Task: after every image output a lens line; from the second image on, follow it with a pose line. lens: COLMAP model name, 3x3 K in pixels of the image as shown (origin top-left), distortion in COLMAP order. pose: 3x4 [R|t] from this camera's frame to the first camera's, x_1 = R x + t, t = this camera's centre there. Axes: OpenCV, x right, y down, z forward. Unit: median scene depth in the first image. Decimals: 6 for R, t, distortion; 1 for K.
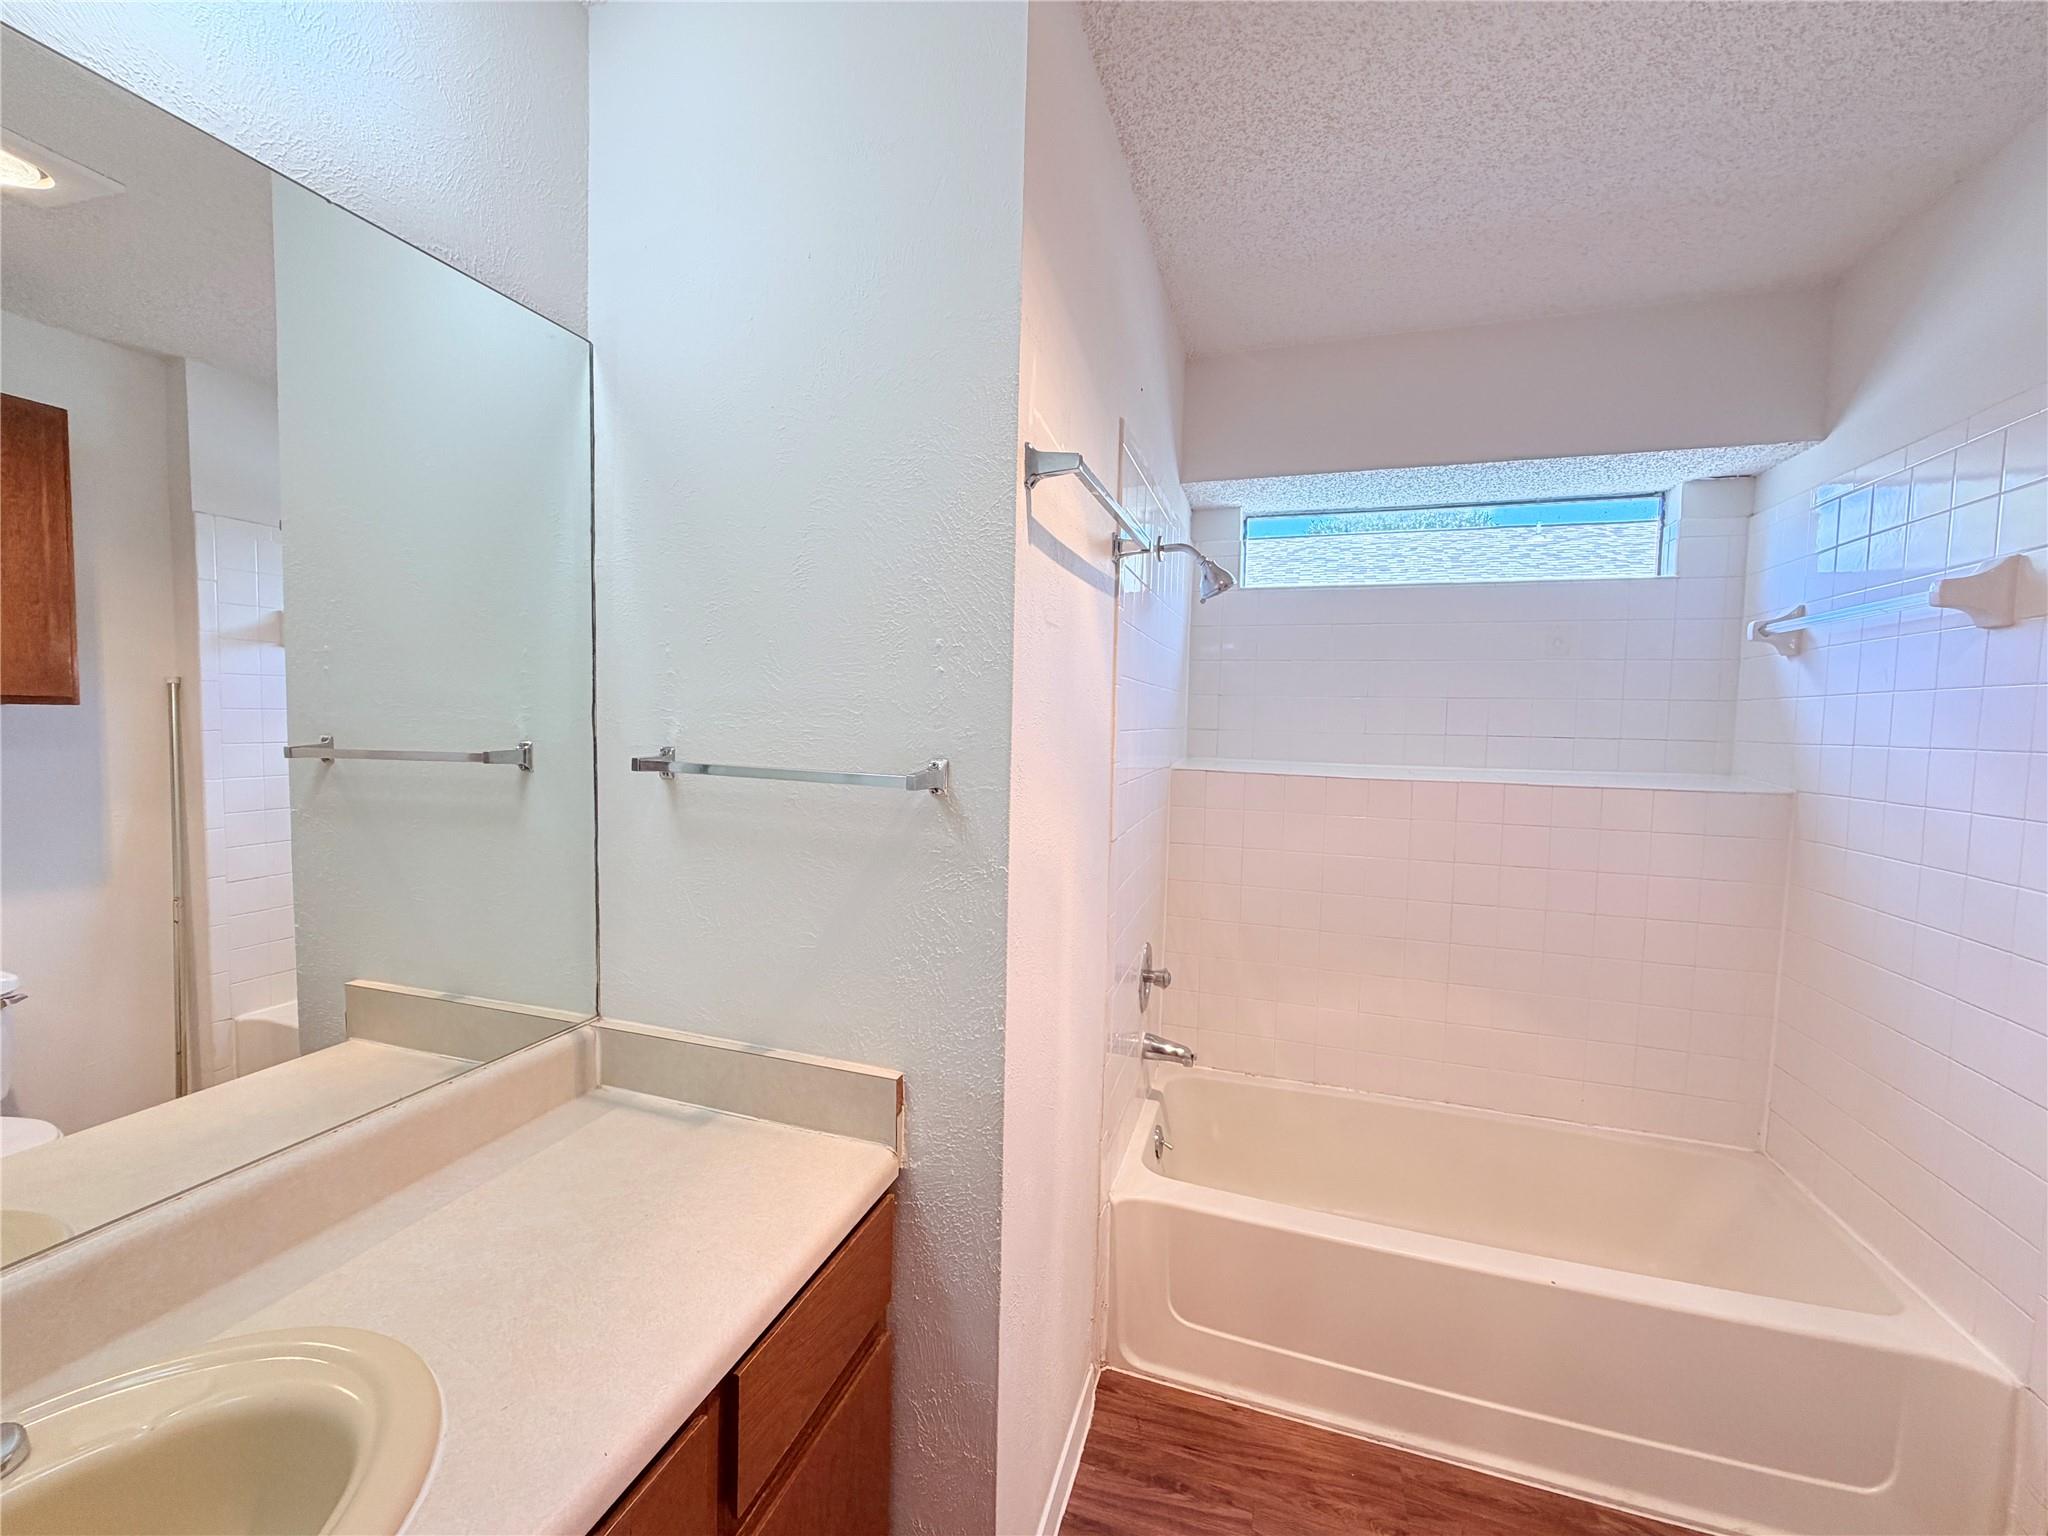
lens RADIAL K [[819.3, 0, 1021.9], [0, 819.3, 771.3], [0, 0, 1]] dist [-0.000666, 0.000270]
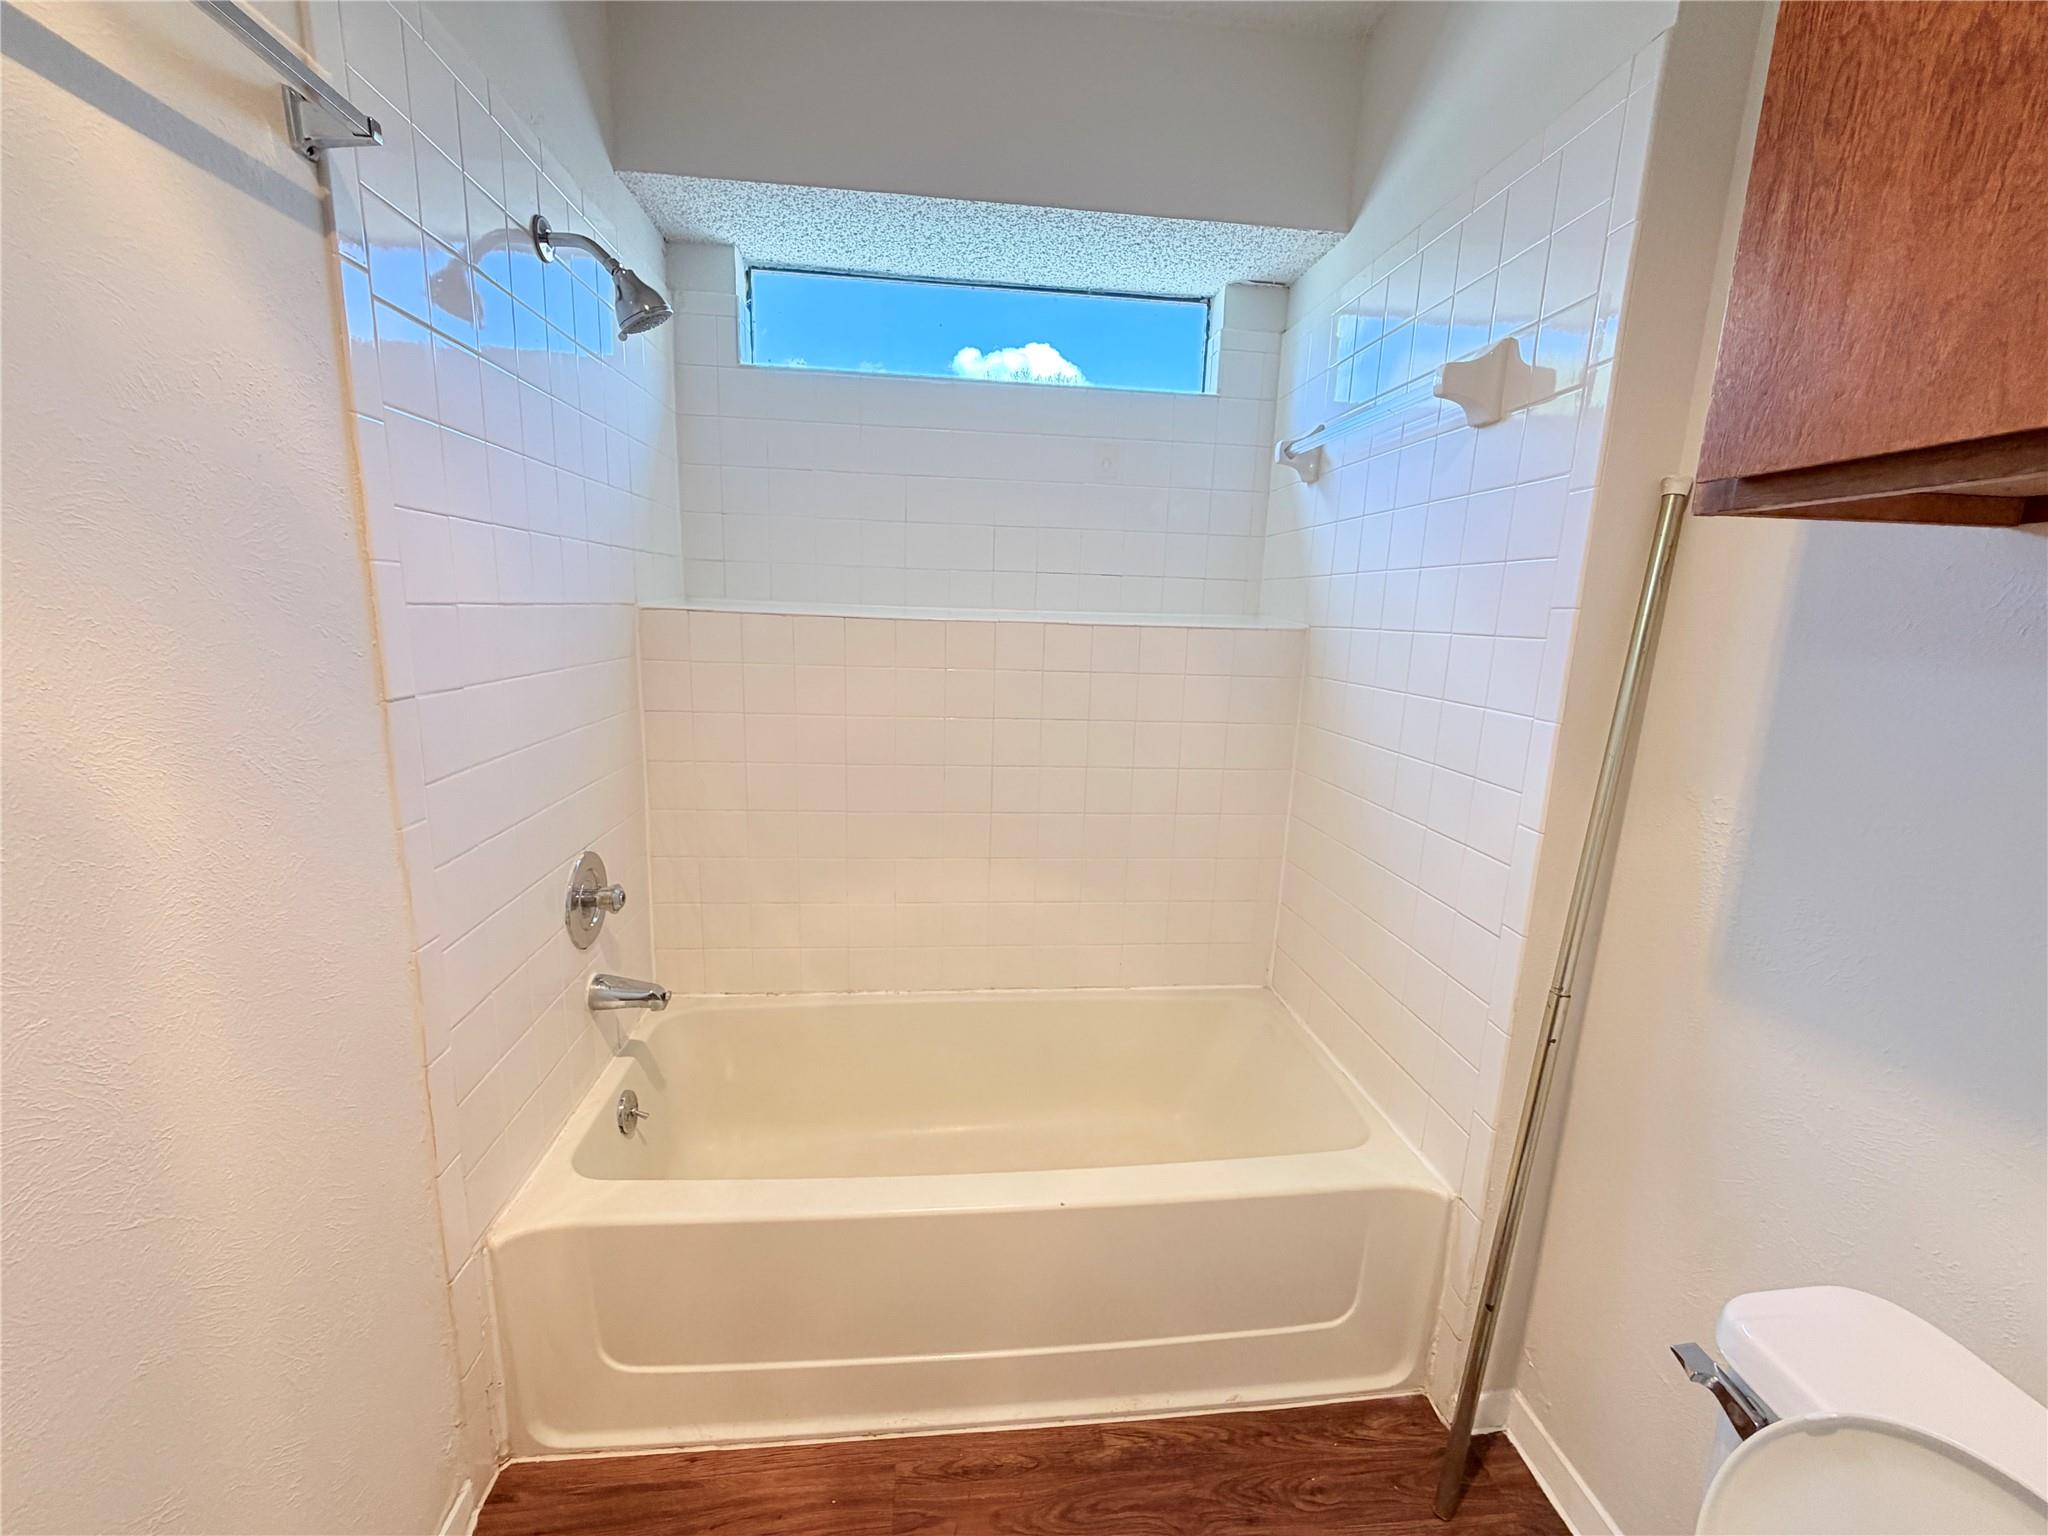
lens RADIAL K [[819.3, 0, 1023.2], [0, 819.3, 774.2], [0, 0, 1]] dist [-0.000666, 0.000270]
pose [[0.911812, -0.072493, 0.404158, 0.239298], [0.012289, 0.988668, 0.149612, 0.048048], [-0.410424, -0.131451, 0.902371, 0.248079]]
